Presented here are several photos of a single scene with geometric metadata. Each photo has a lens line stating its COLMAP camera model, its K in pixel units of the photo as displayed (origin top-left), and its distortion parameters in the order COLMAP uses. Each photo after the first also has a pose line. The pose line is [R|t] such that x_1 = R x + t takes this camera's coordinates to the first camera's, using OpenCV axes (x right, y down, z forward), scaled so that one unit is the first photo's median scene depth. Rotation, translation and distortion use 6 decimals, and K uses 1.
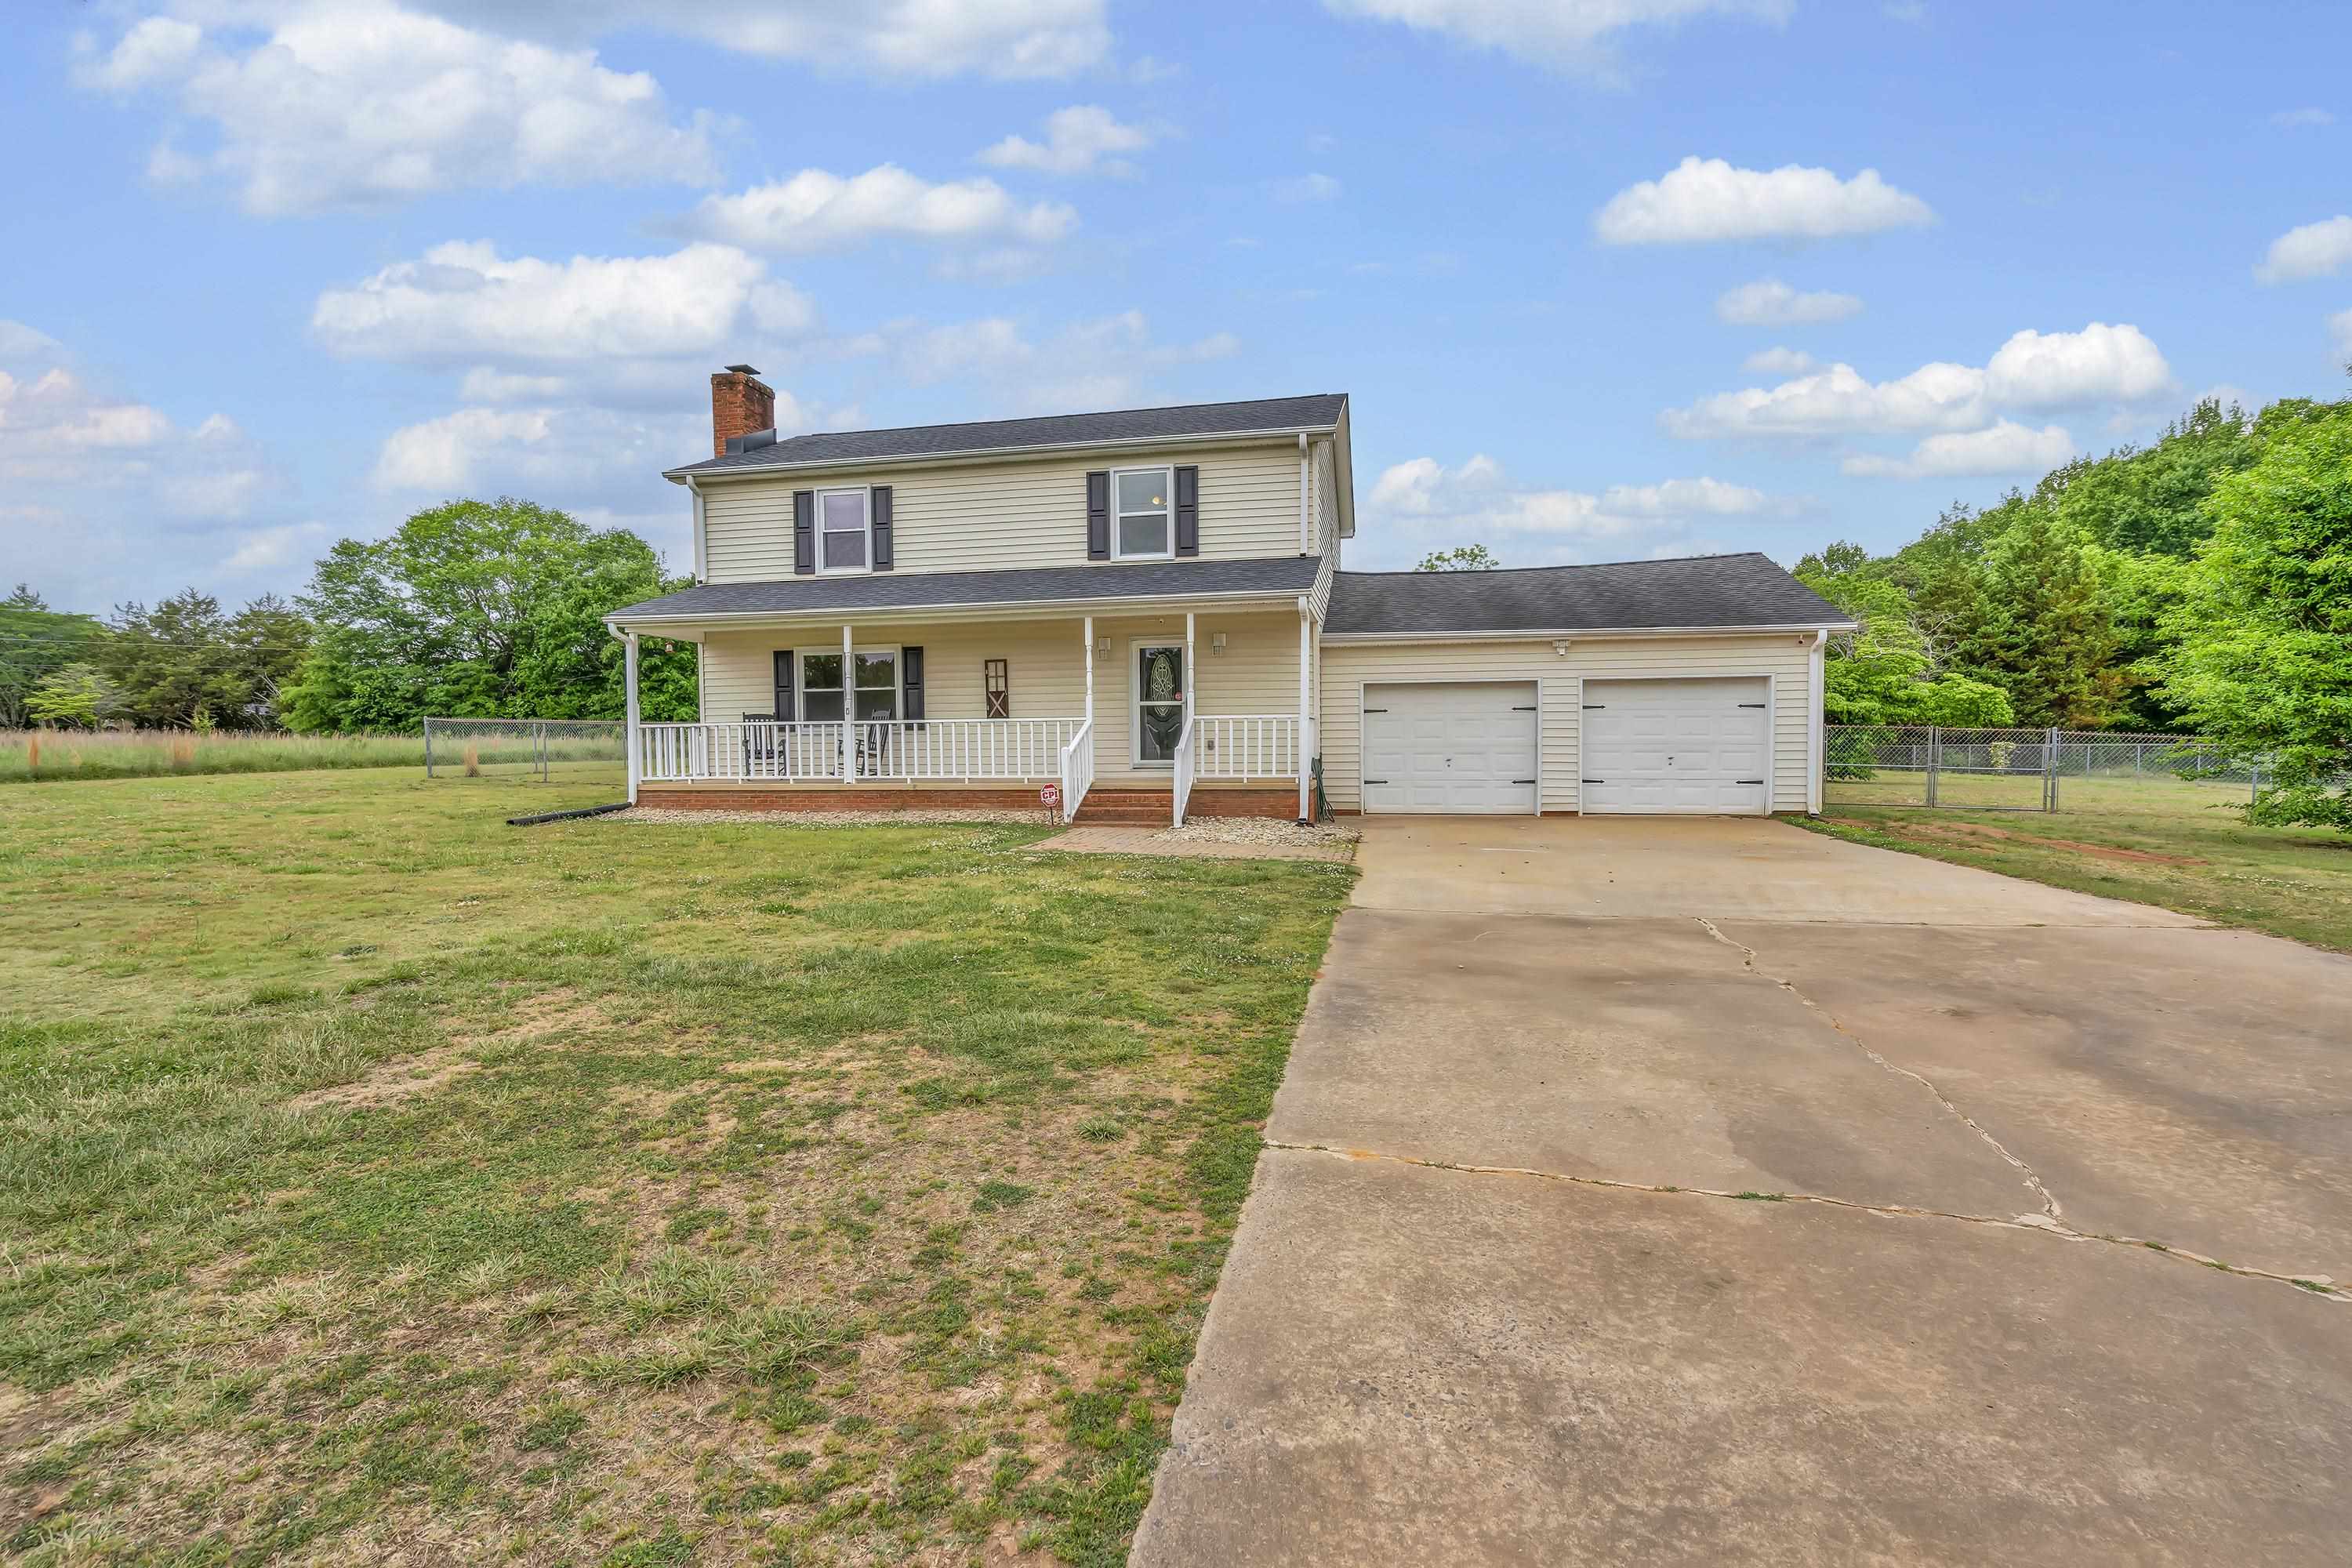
lens RADIAL K [[1072.3, 0, 1173.5], [0, 1072.3, 794.0], [0, 0, 1]] dist [-0.001004, 0.000224]
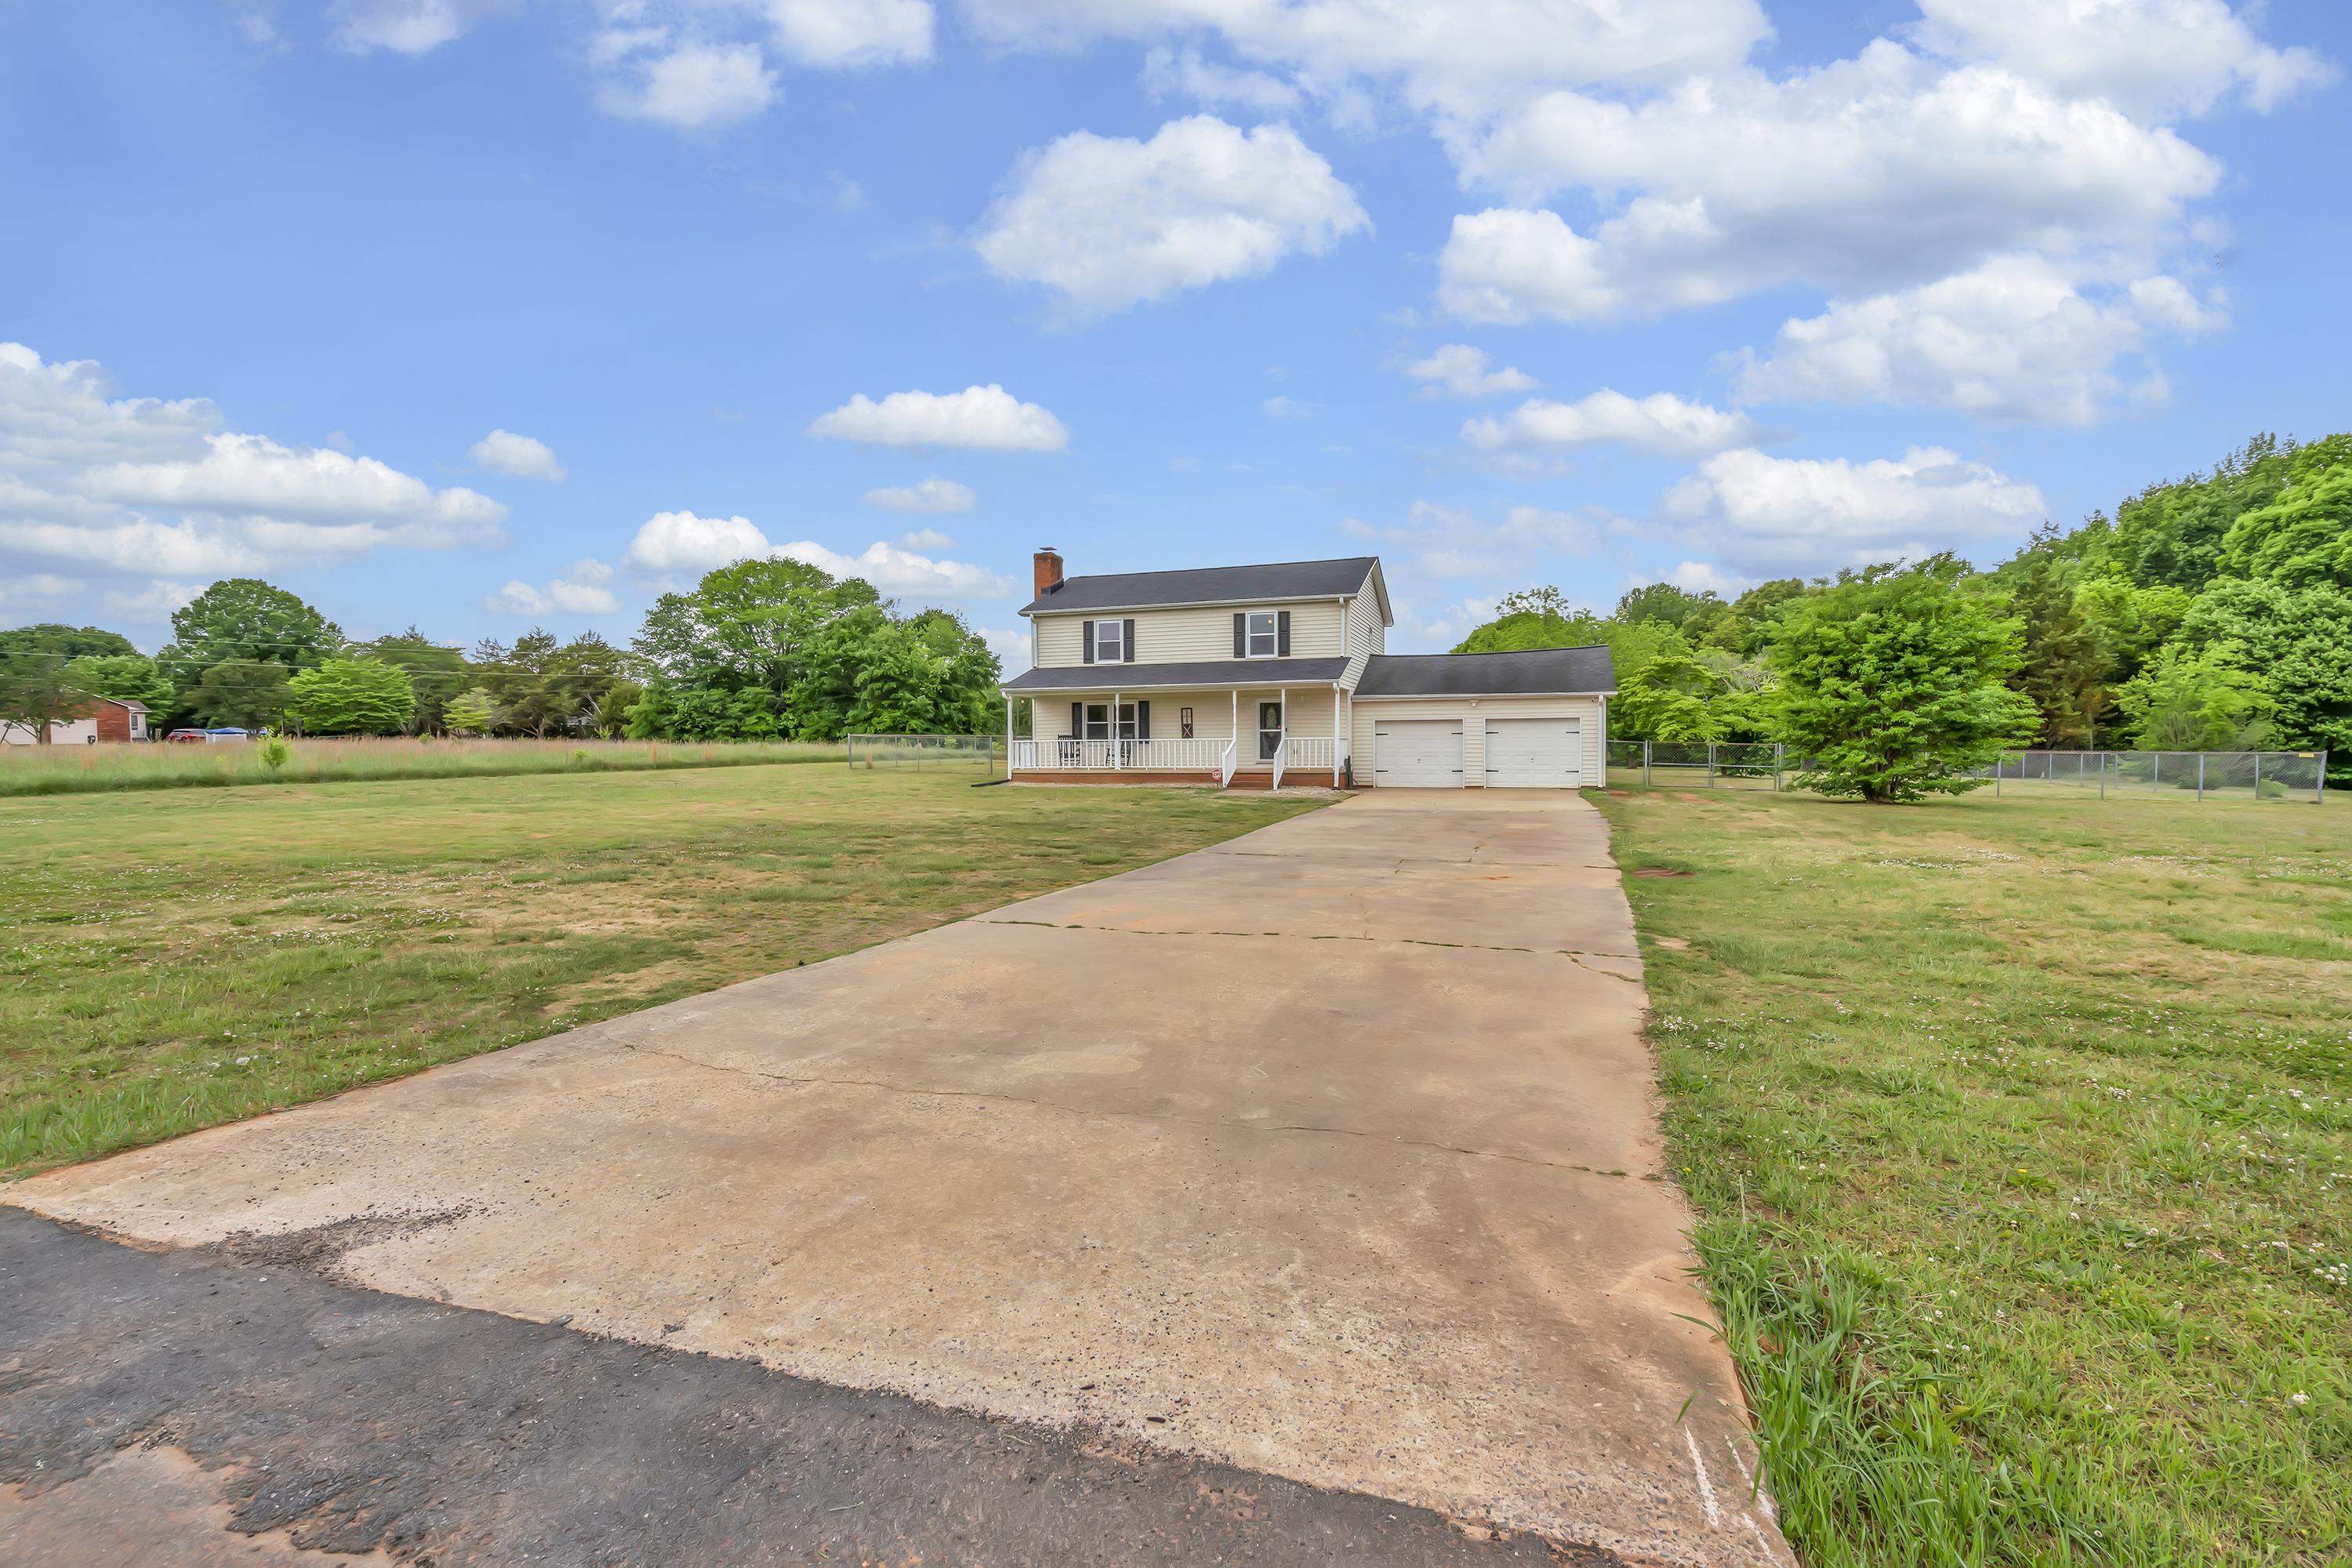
lens RADIAL K [[1072.3, 0, 1173.5], [0, 1072.3, 794.0], [0, 0, 1]] dist [-0.001004, 0.000224]
pose [[0.992001, 0.007615, -0.126003, 0.049817], [-0.008176, 0.999959, -0.003933, 0.034126], [0.125968, 0.004932, 0.992022, -0.802018]]
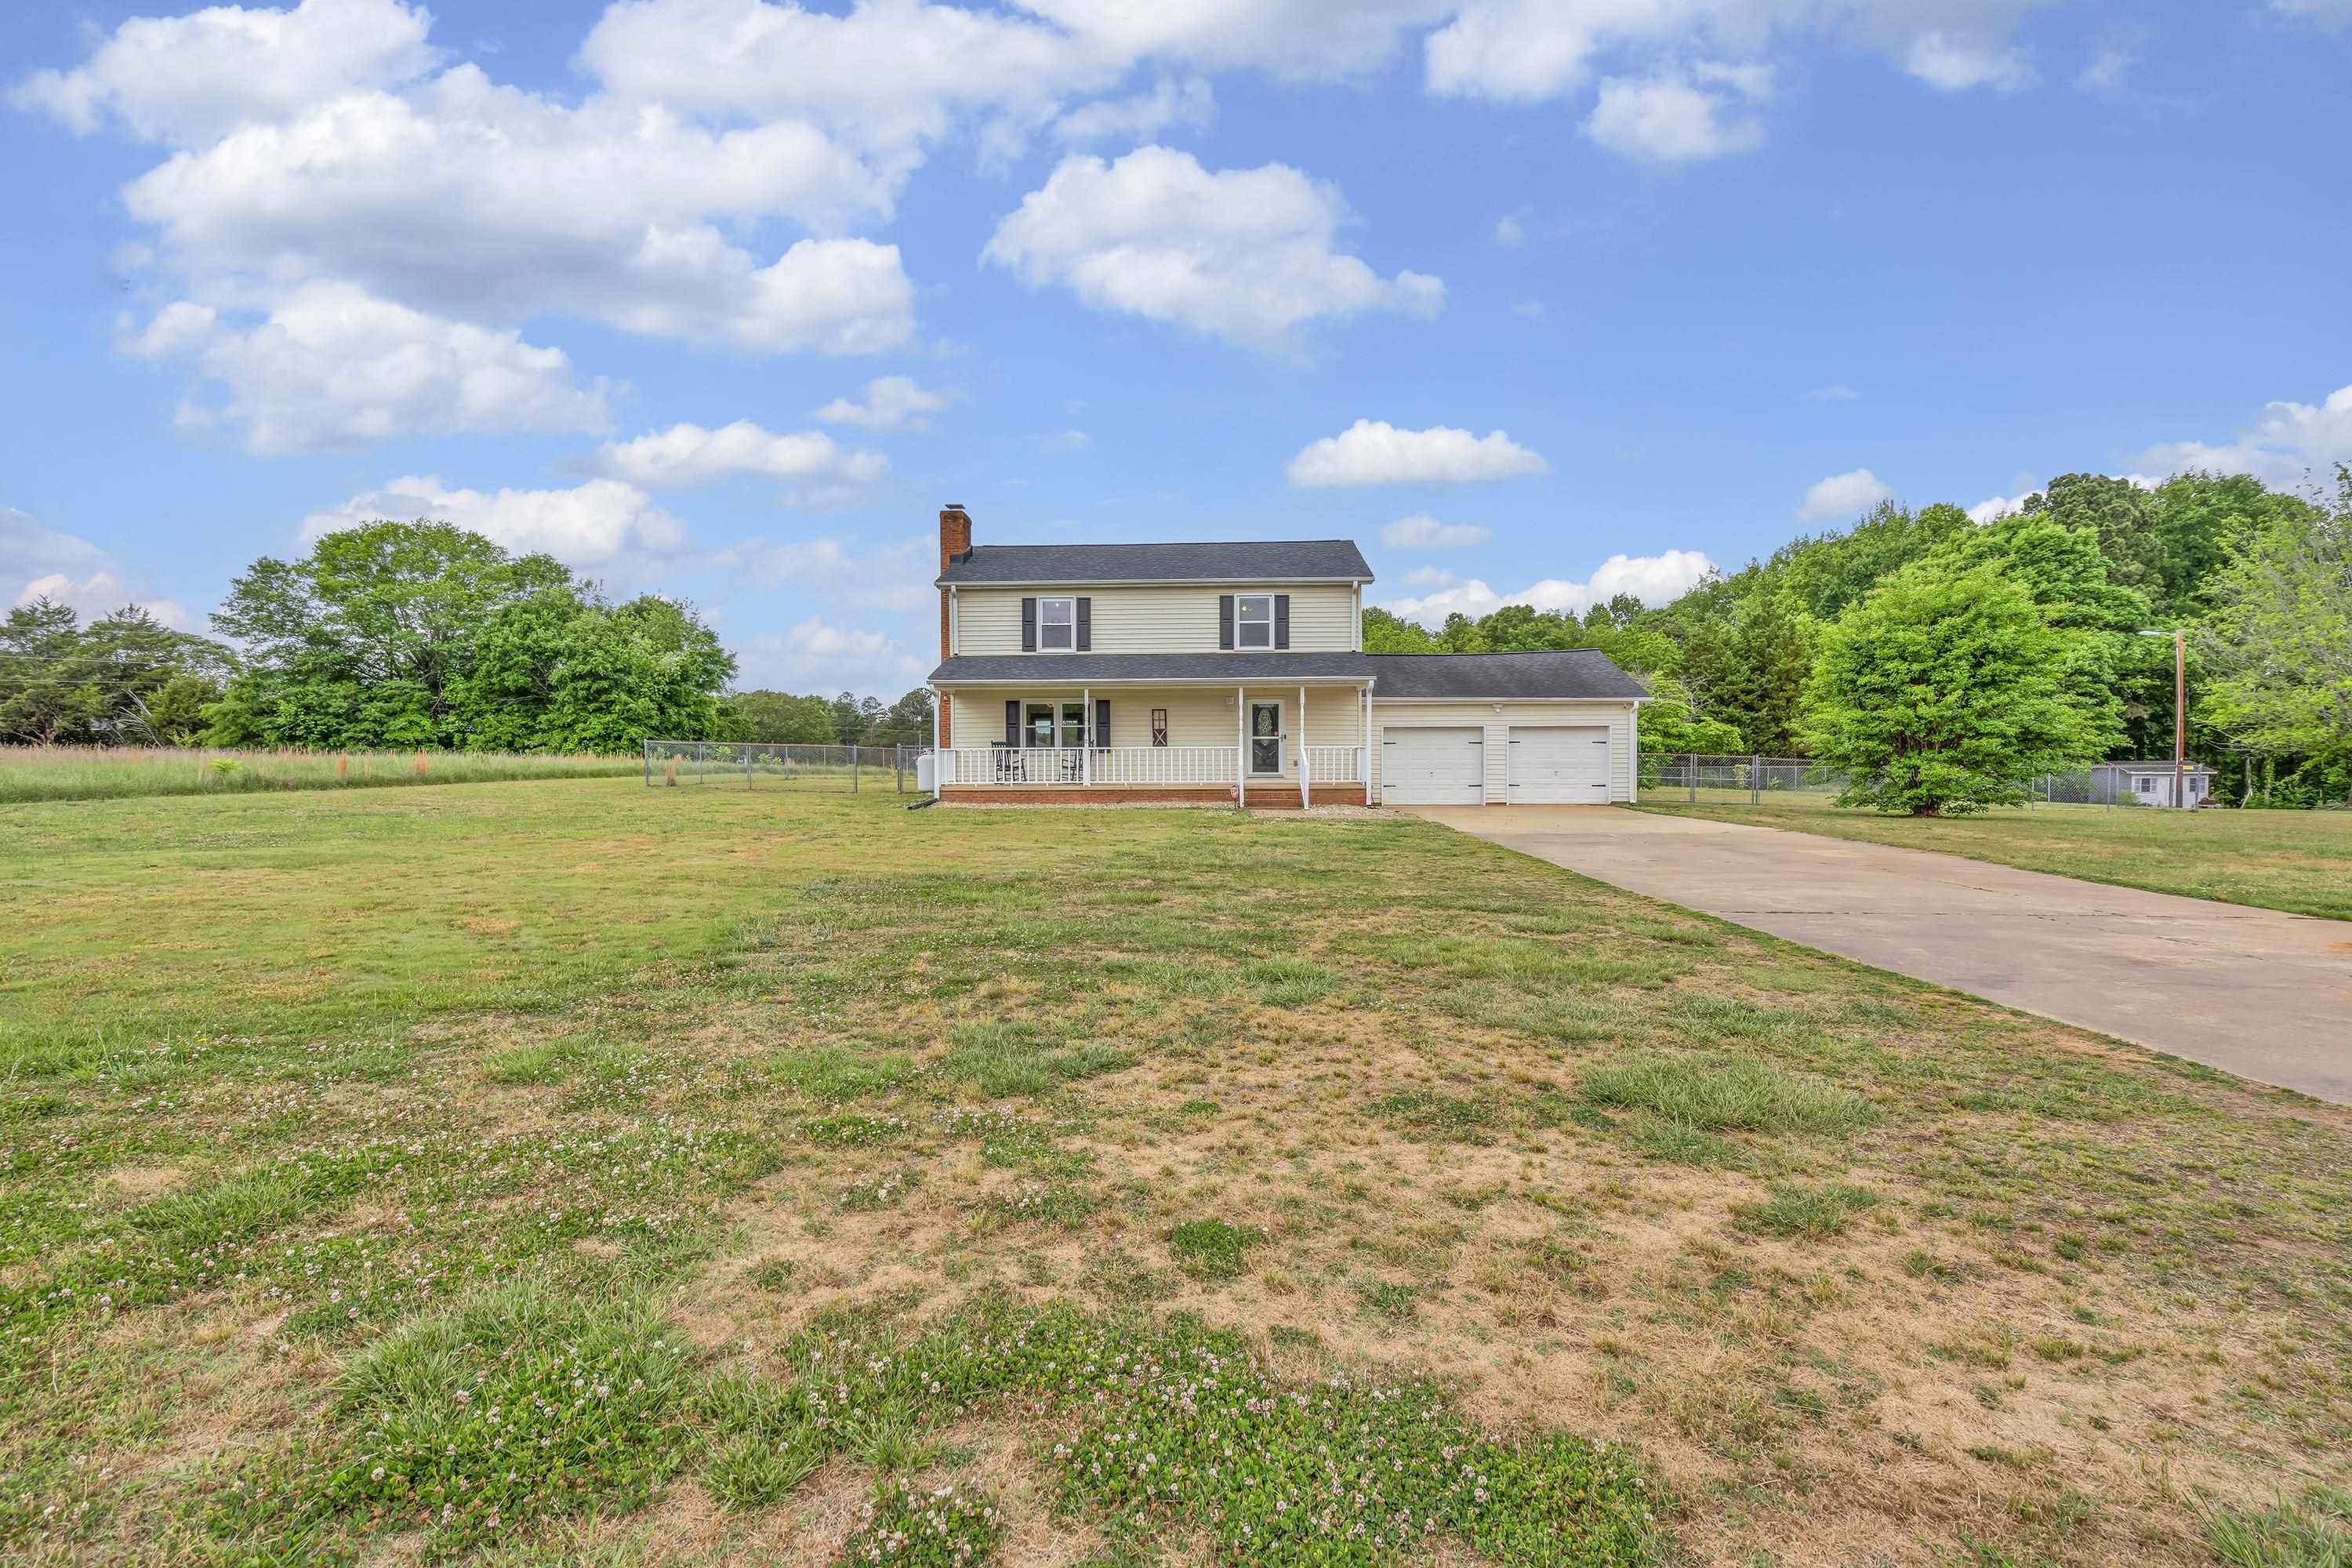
lens RADIAL K [[1080.4, 0, 1179.4], [0, 1080.4, 798.4], [0, 0, 1]] dist [0.000363, -0.000269]
pose [[0.985719, -0.001252, 0.168393, -0.343810], [0.003871, 0.999877, -0.015224, 0.026753], [-0.168353, 0.015659, 0.985602, -0.494237]]
